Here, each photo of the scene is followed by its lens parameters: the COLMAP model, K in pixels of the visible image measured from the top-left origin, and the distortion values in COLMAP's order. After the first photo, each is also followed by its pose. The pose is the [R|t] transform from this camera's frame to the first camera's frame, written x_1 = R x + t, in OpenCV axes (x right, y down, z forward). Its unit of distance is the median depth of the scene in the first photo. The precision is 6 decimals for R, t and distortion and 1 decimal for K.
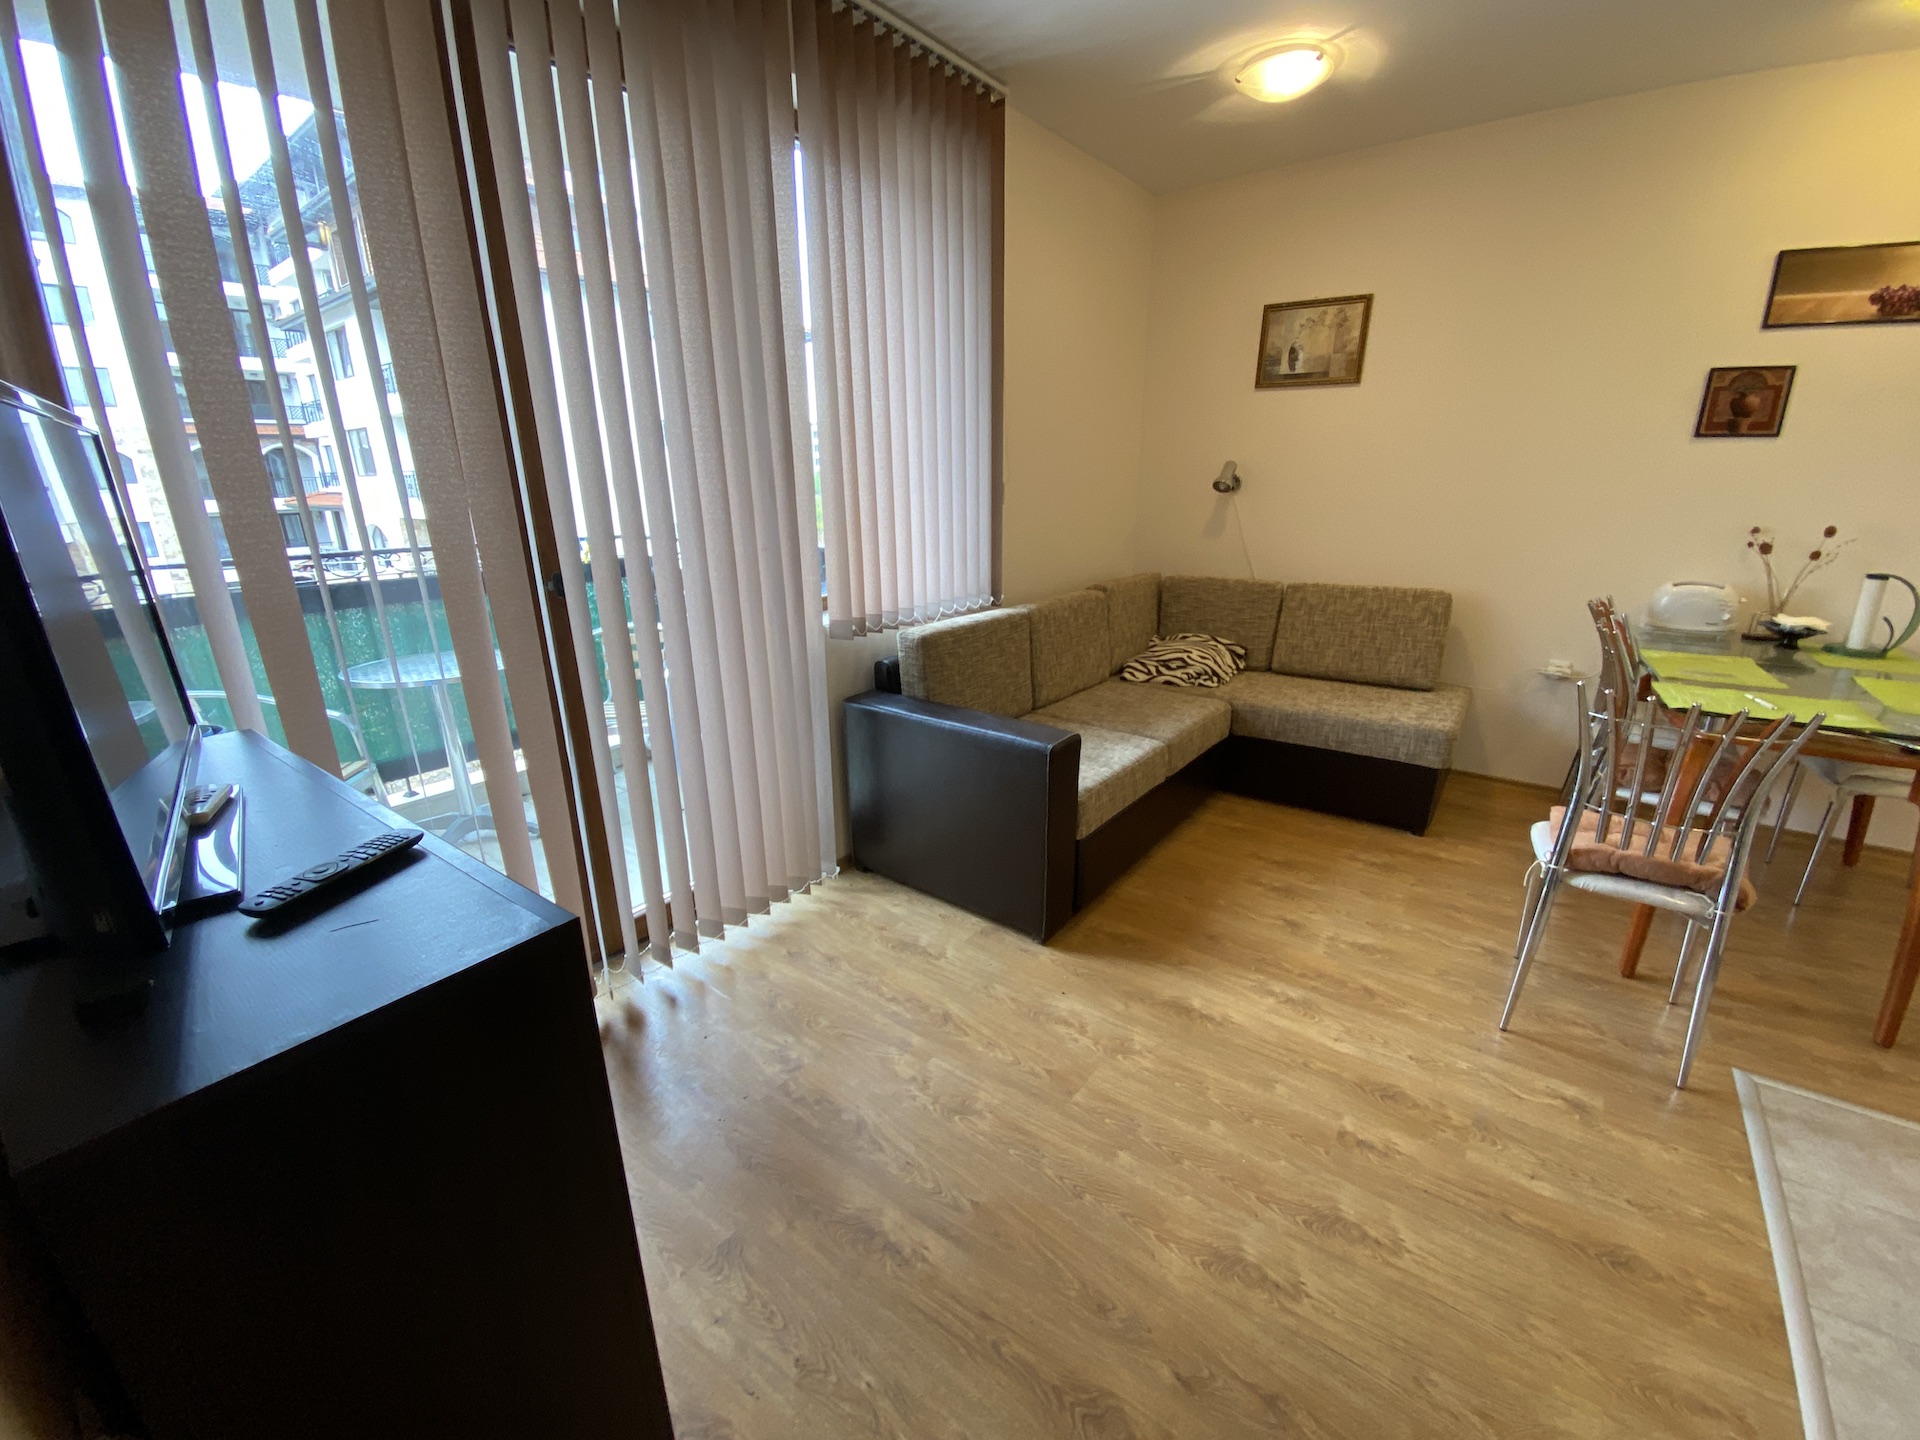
lens RADIAL K [[774.8, 0, 933.6], [0, 774.8, 728.9], [0, 0, 1]] dist [0.000833, -0.014662]
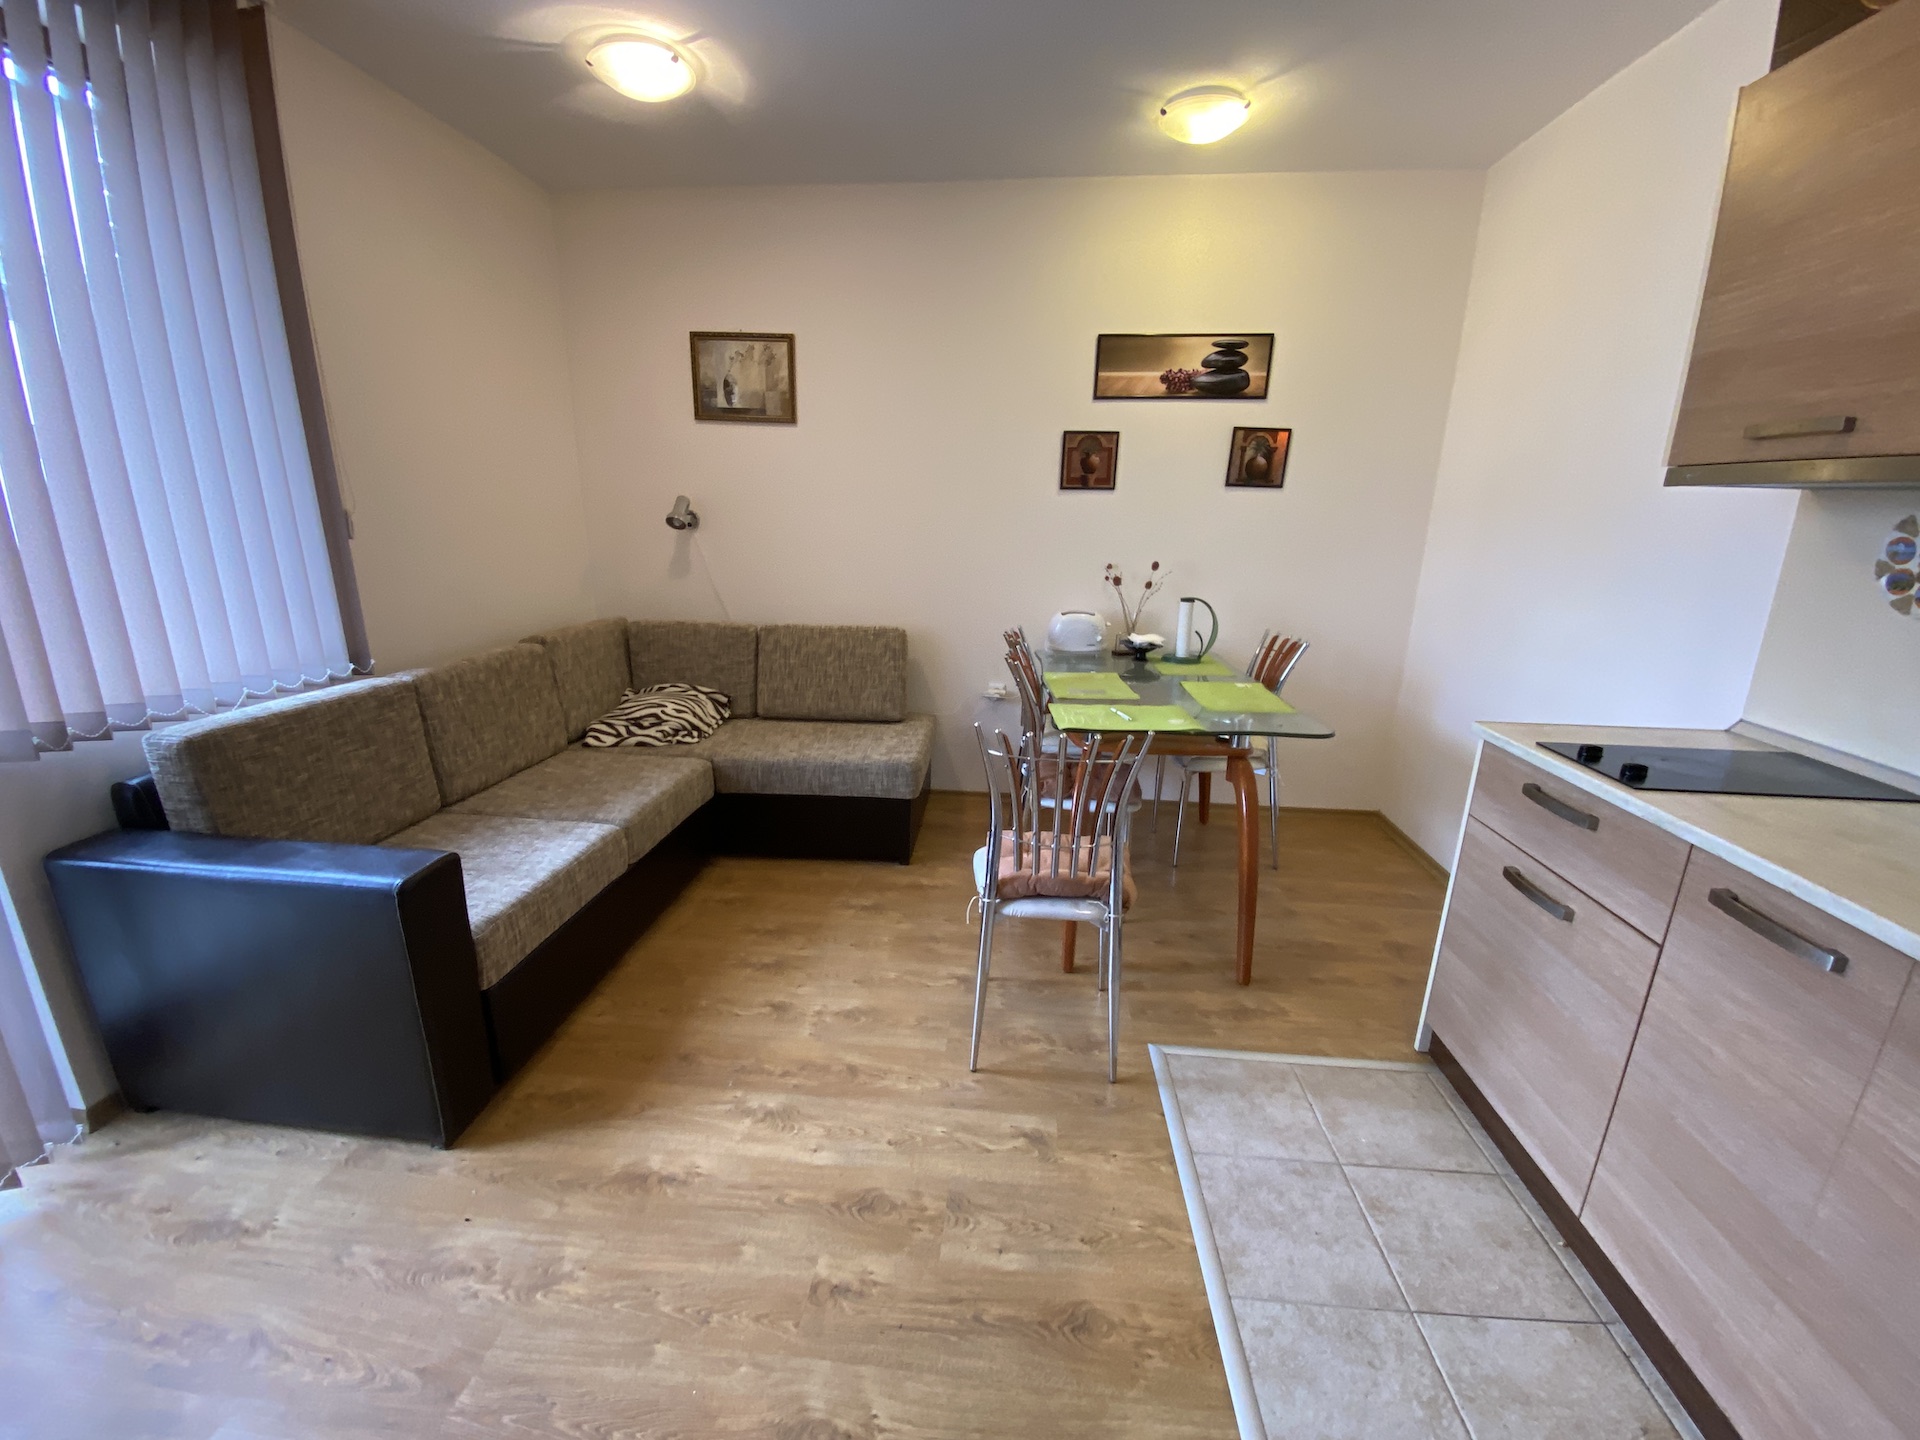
lens RADIAL K [[782.6, 0, 956.0], [0, 782.6, 725.2], [0, 0, 1]] dist [0.011612, -0.015616]
pose [[0.831874, -0.114084, 0.543111, 0.168029], [0.139988, 0.990132, -0.006434, -0.035706], [-0.537018, 0.081381, 0.839636, 0.095089]]
